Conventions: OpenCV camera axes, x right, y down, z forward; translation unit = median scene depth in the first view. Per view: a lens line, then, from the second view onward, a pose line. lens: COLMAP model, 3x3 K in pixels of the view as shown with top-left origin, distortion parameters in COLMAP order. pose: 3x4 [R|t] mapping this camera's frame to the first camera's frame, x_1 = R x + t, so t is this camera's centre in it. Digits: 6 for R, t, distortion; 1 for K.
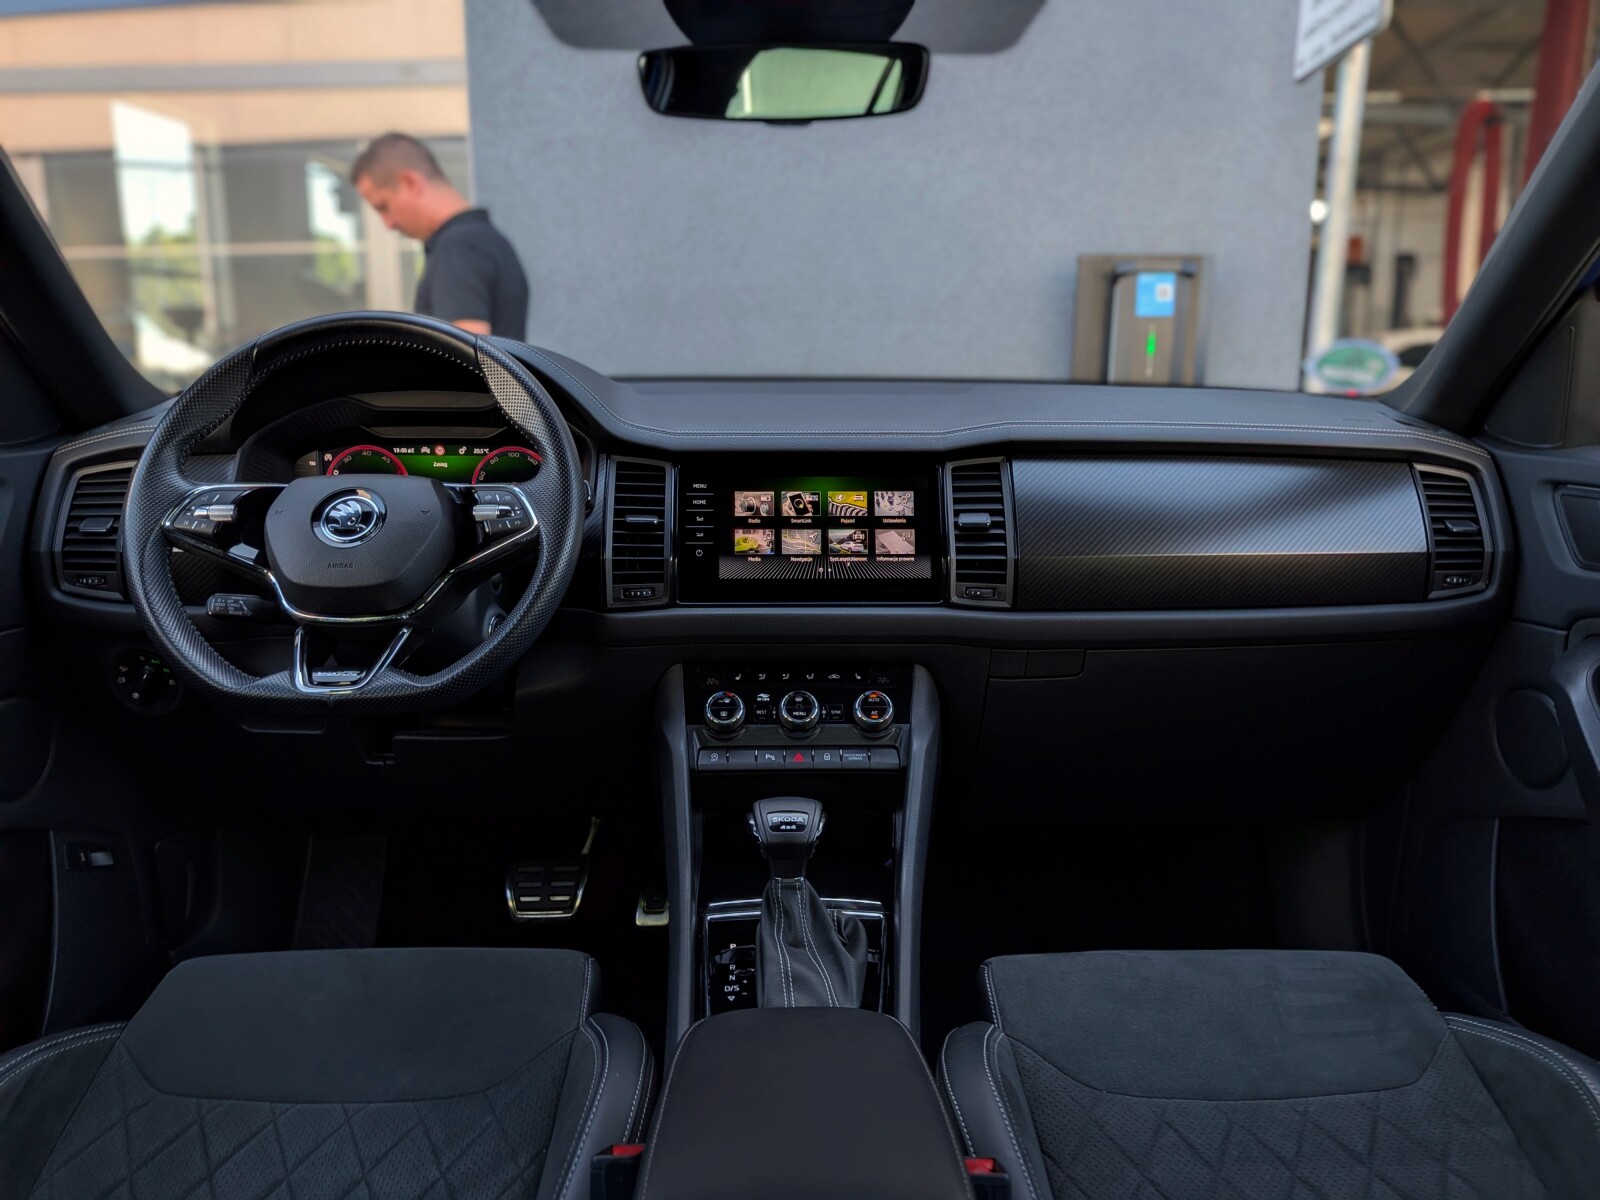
lens RADIAL K [[1153.2, 0, 810.1], [0, 1153.2, 593.1], [0, 0, 1]] dist [0.059225, -0.114196]
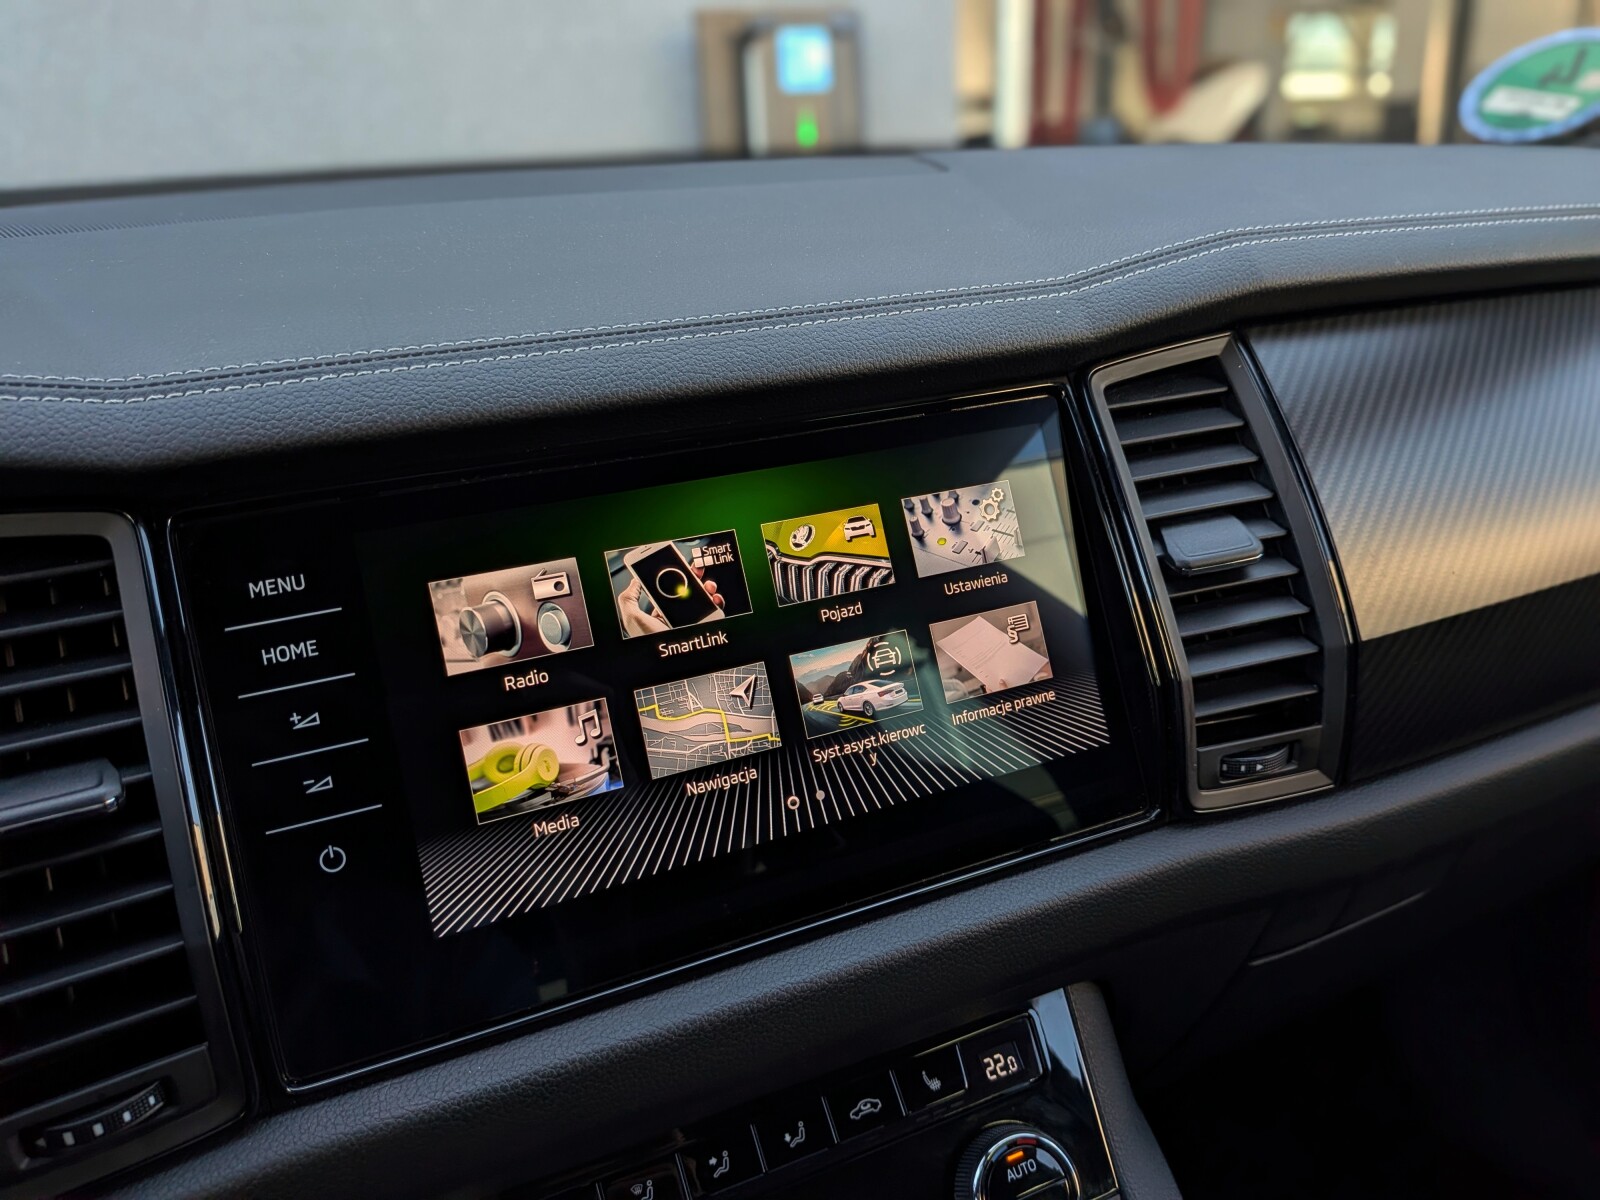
lens RADIAL K [[1153.2, 0, 808.7], [0, 1153.2, 584.2], [0, 0, 1]] dist [0.059225, -0.114196]
pose [[0.921624, -0.180335, 0.343639, -0.076592], [0.131144, 0.978109, 0.161570, -0.119857], [-0.365253, -0.103840, 0.925099, 0.734269]]
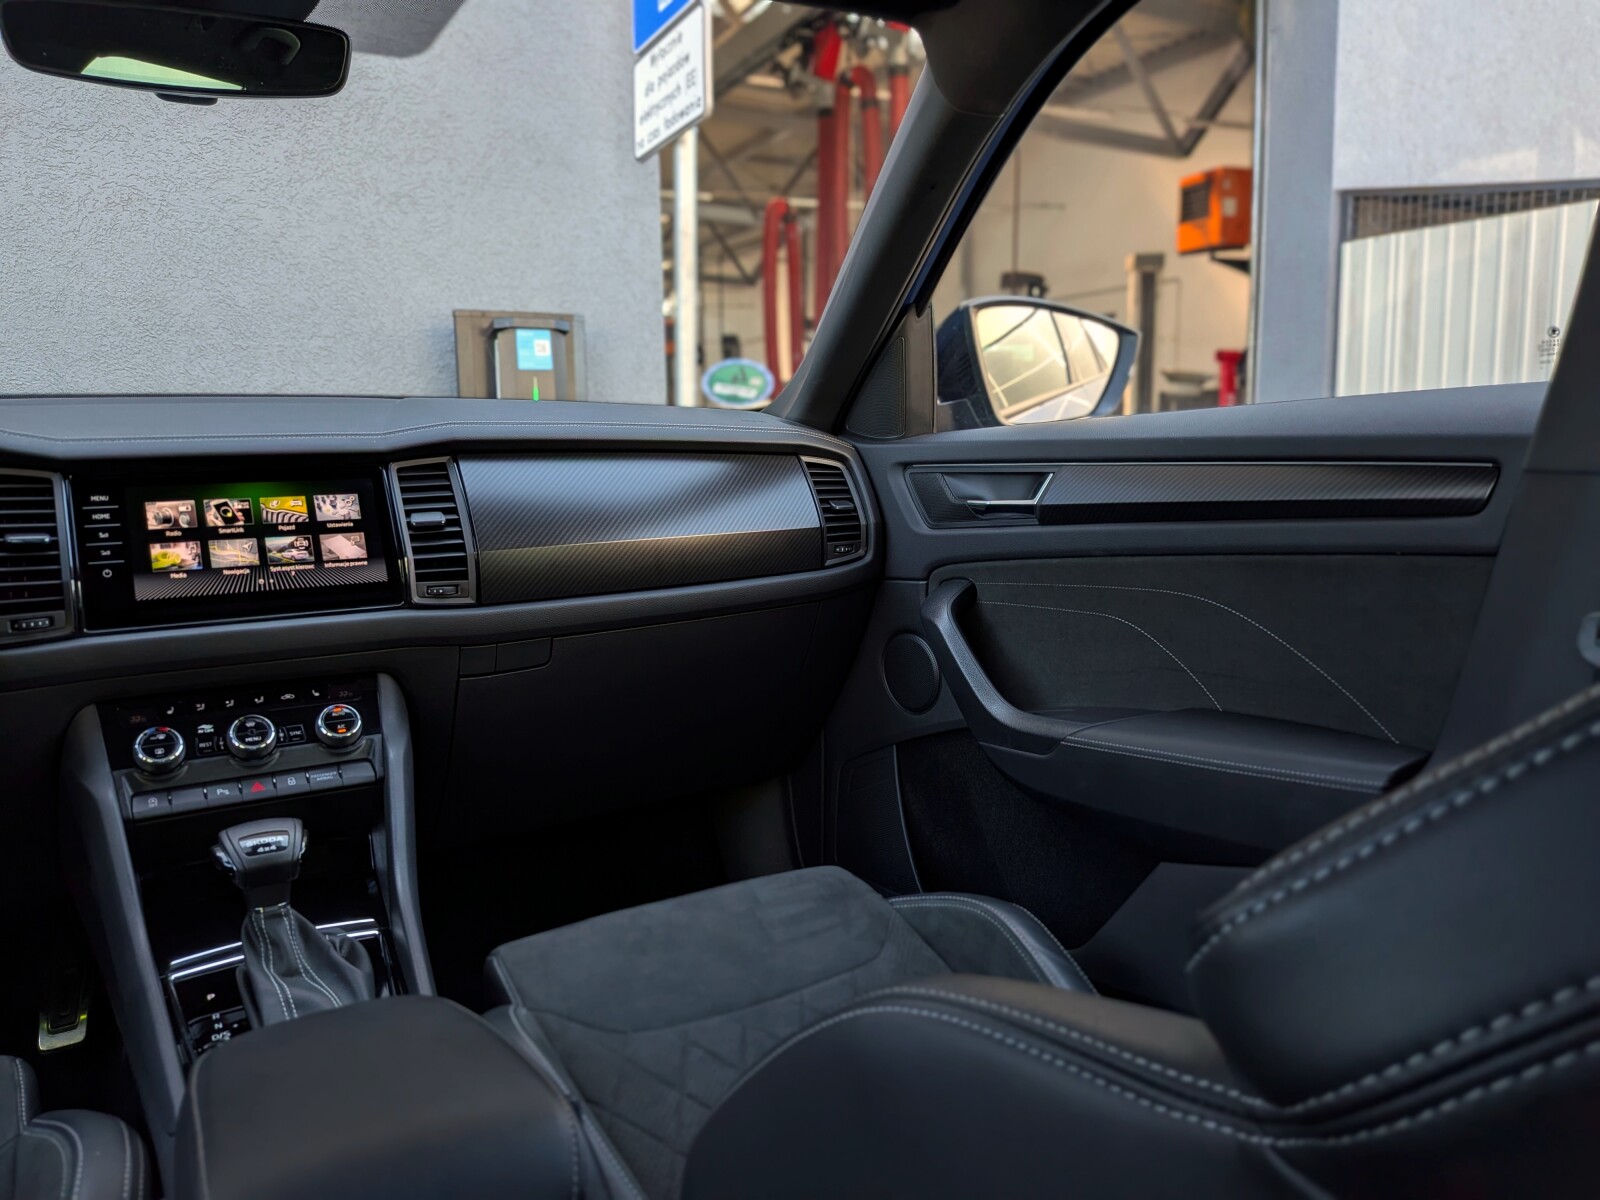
lens RADIAL K [[1153.2, 0, 798.5], [0, 1153.2, 594.9], [0, 0, 1]] dist [0.059225, -0.114196]
pose [[0.868087, -0.086193, 0.488873, -0.072494], [0.116865, 0.992616, -0.032510, 0.070488], [-0.482461, 0.085354, 0.871749, -0.013222]]
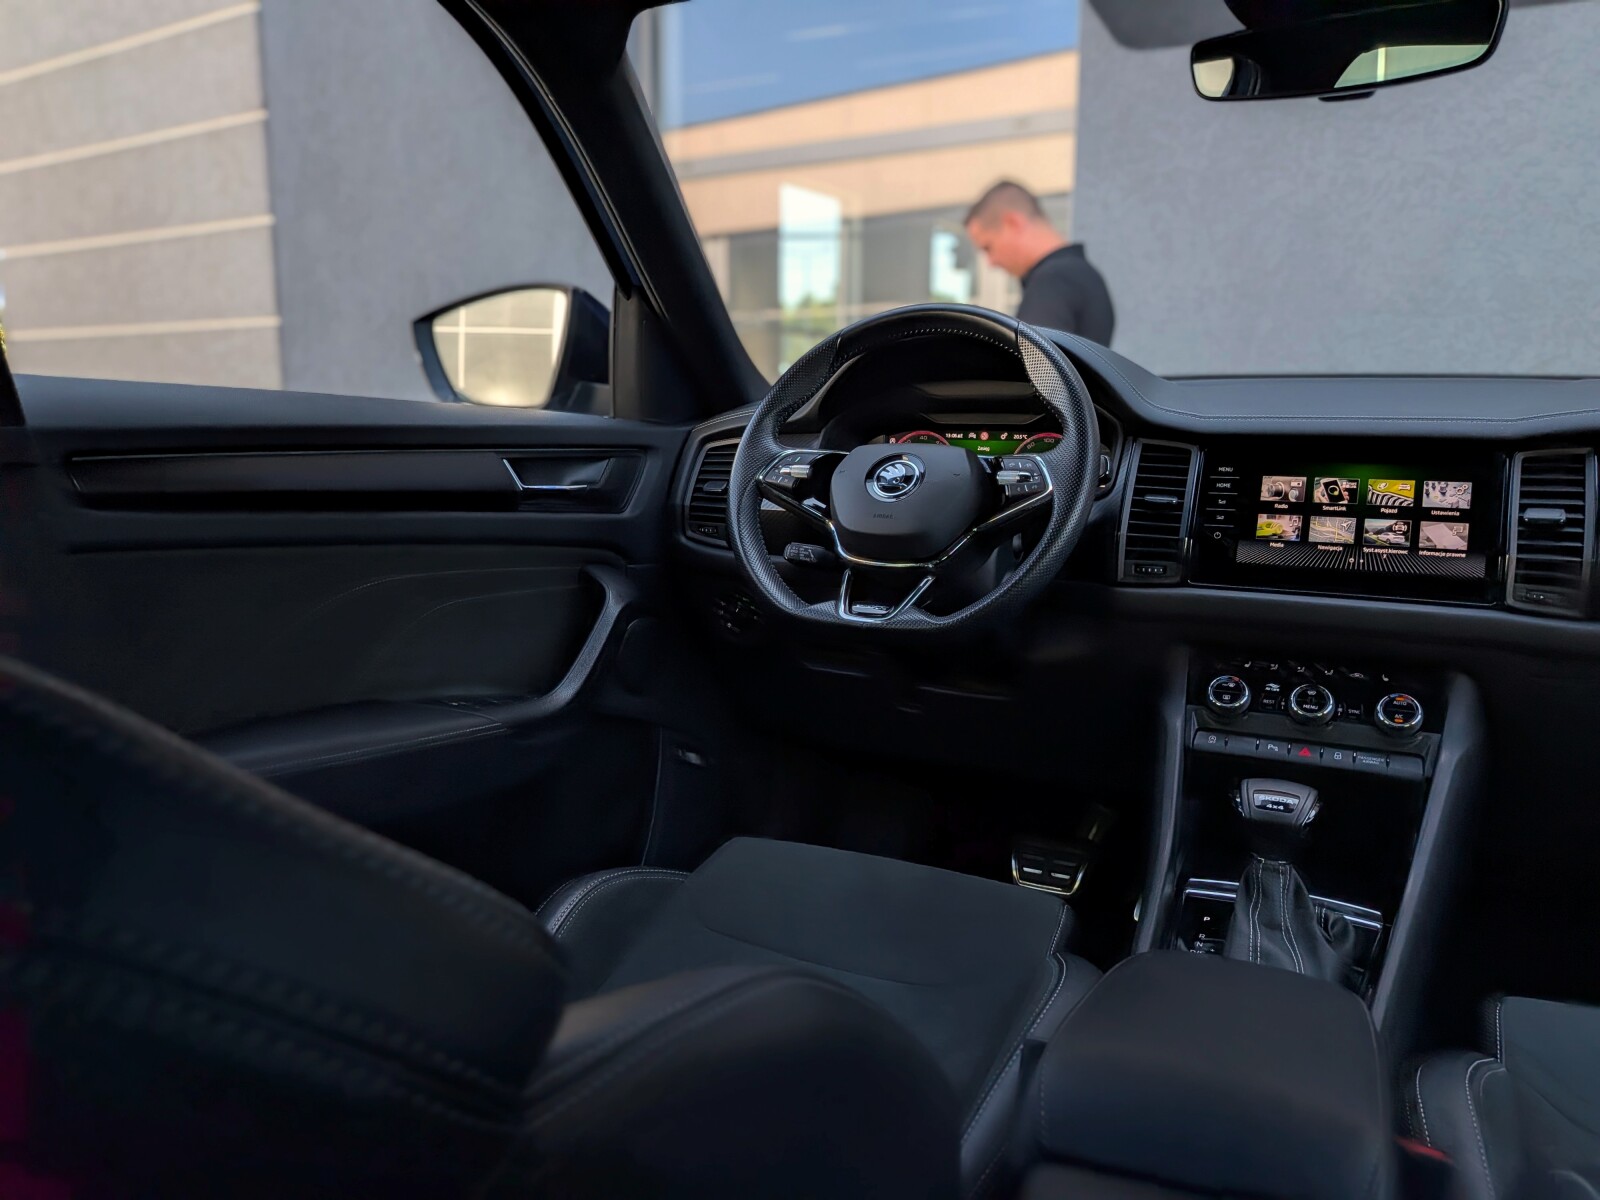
lens RADIAL K [[1153.2, 0, 800.1], [0, 1153.2, 605.5], [0, 0, 1]] dist [0.059225, -0.114196]
pose [[0.875832, 0.083082, -0.475411, 0.069327], [-0.099298, 0.995017, -0.009045, 0.070111], [0.472290, 0.055129, 0.879718, -0.049537]]
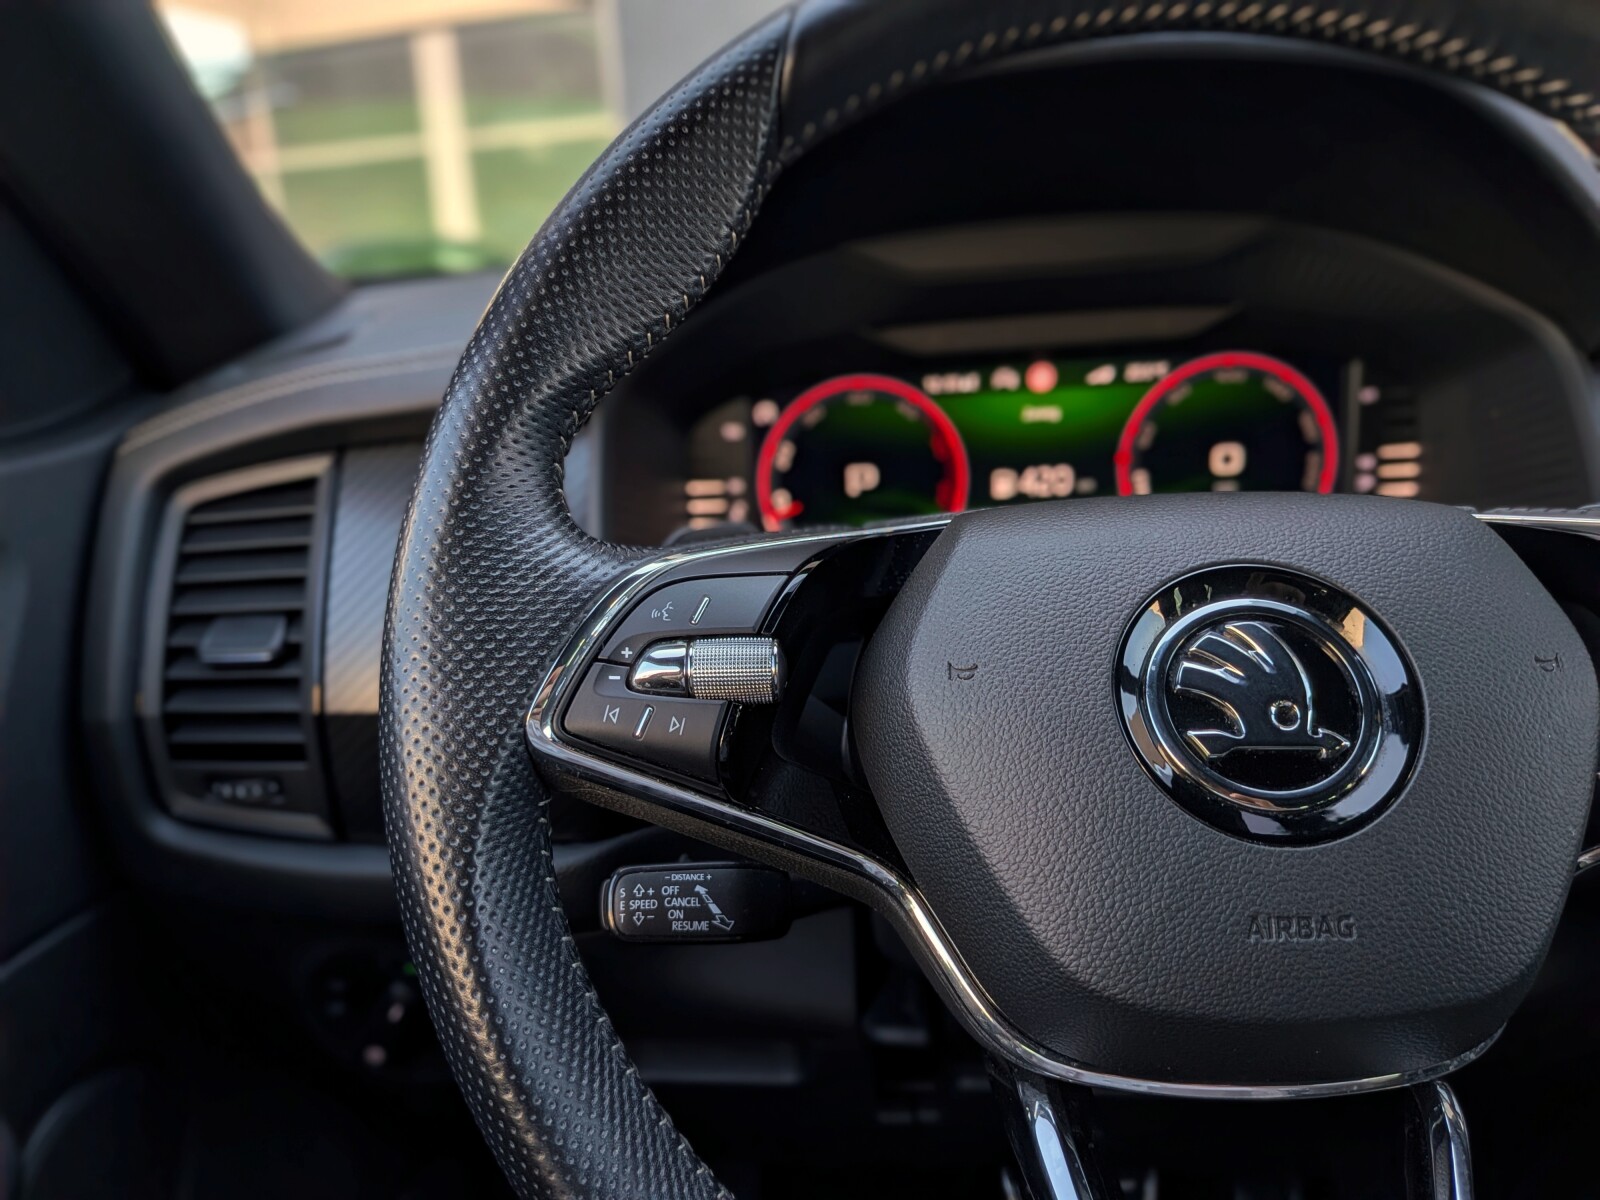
lens RADIAL K [[1153.2, 0, 752.6], [0, 1153.2, 581.0], [0, 0, 1]] dist [0.059225, -0.114196]
pose [[0.993435, -0.044028, -0.105582, -0.402033], [0.052492, 0.995509, 0.078778, -0.095916], [0.101639, -0.083804, 0.991285, 0.631168]]
